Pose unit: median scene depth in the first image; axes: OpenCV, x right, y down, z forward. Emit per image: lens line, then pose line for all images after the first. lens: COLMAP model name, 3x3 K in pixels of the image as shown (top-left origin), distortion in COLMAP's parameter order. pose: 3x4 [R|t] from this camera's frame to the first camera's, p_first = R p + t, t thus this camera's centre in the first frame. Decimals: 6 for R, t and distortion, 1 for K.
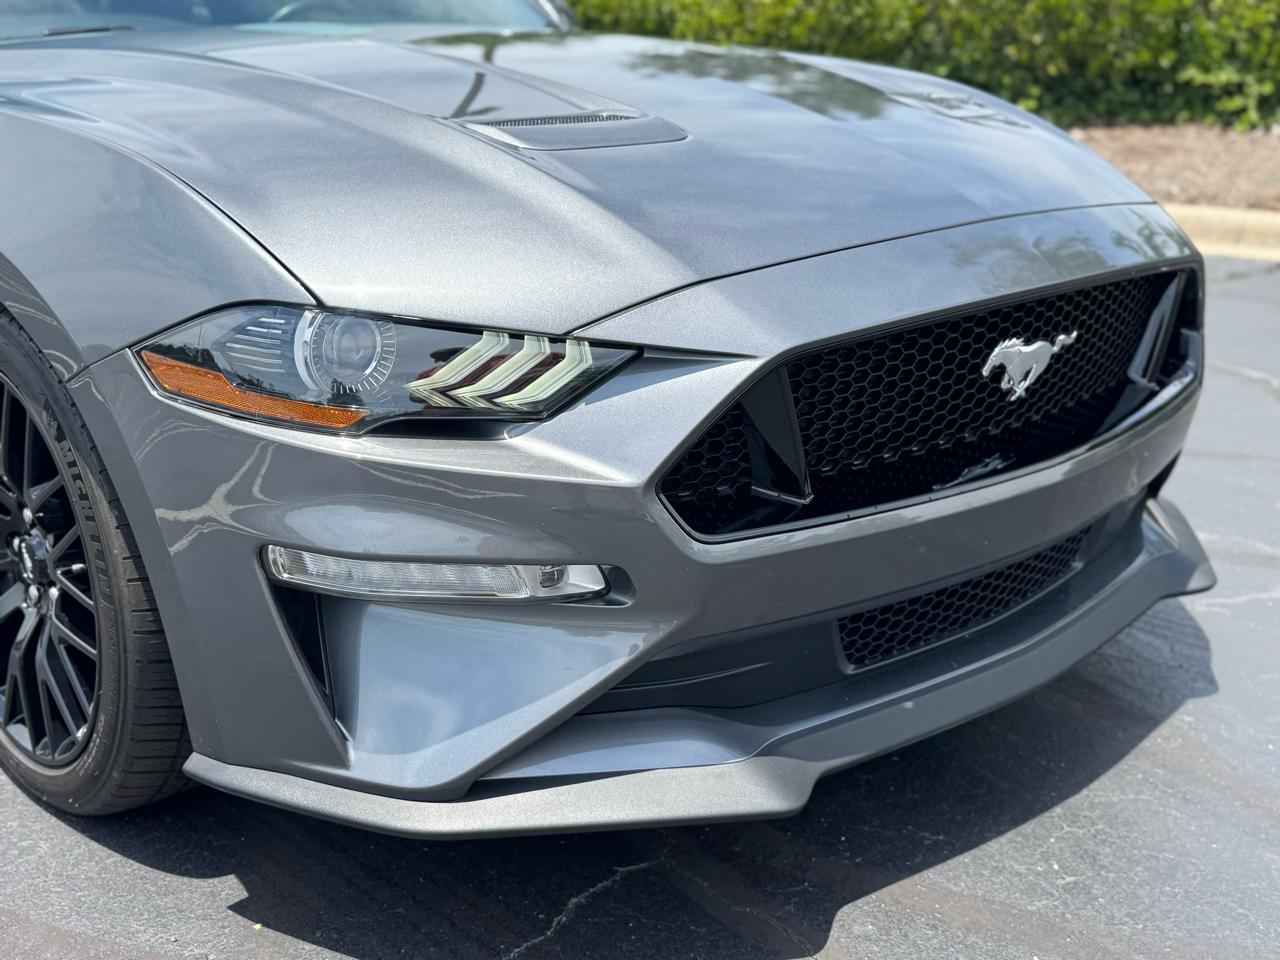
lens RADIAL K [[1389.1, 0, 640.0], [0, 1389.1, 480.0], [0, 0, 1]] dist [0.181091, -0.383175]
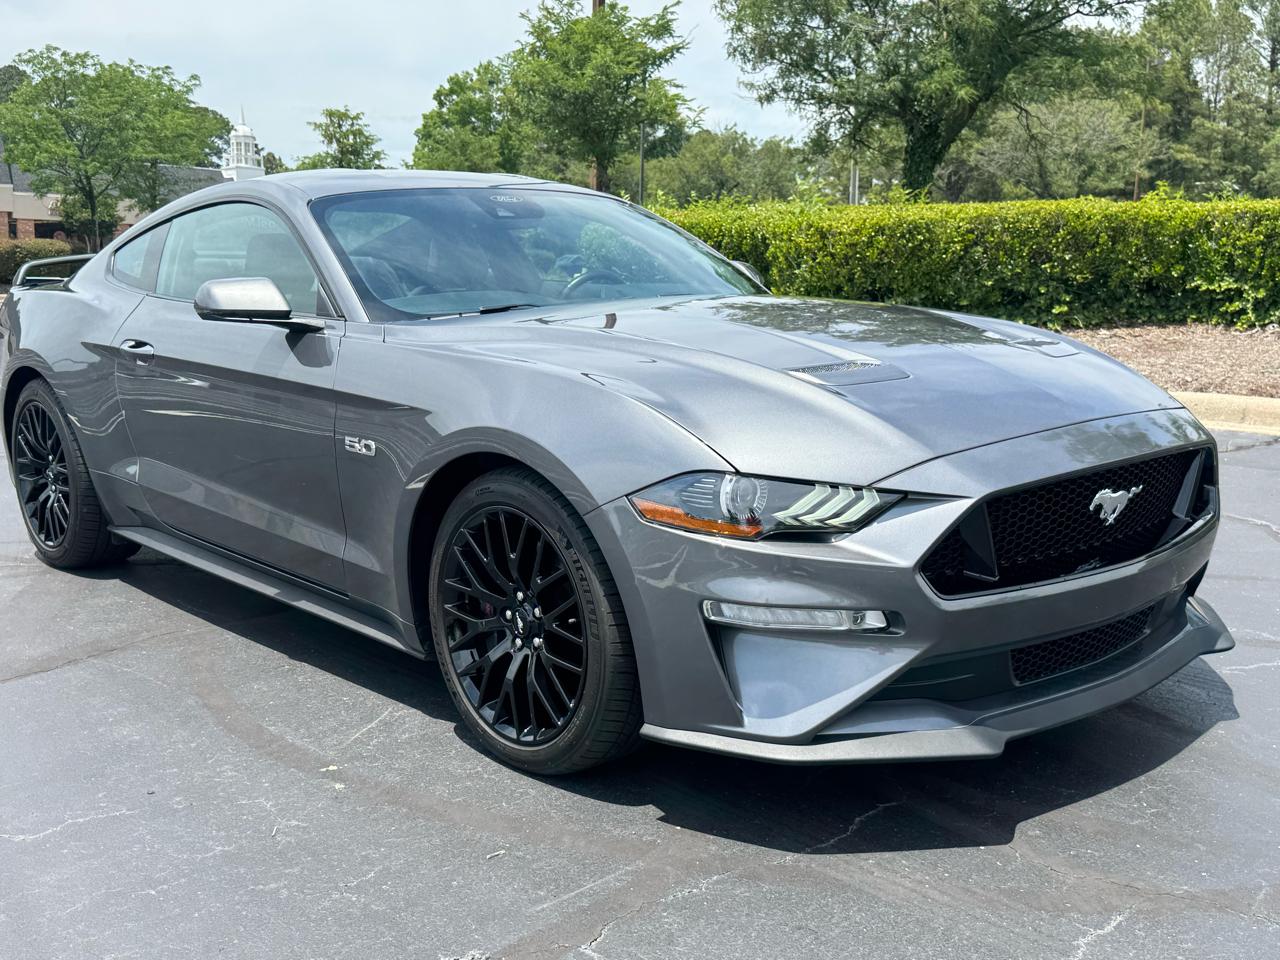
lens RADIAL K [[1318.2, 0, 644.0], [0, 1318.2, 484.4], [0, 0, 1]] dist [0.188168, -0.418687]
pose [[0.999606, -0.005454, -0.027519, -0.255001], [0.002225, 0.993243, -0.116030, 0.082907], [0.027966, 0.115923, 0.992864, -0.645821]]
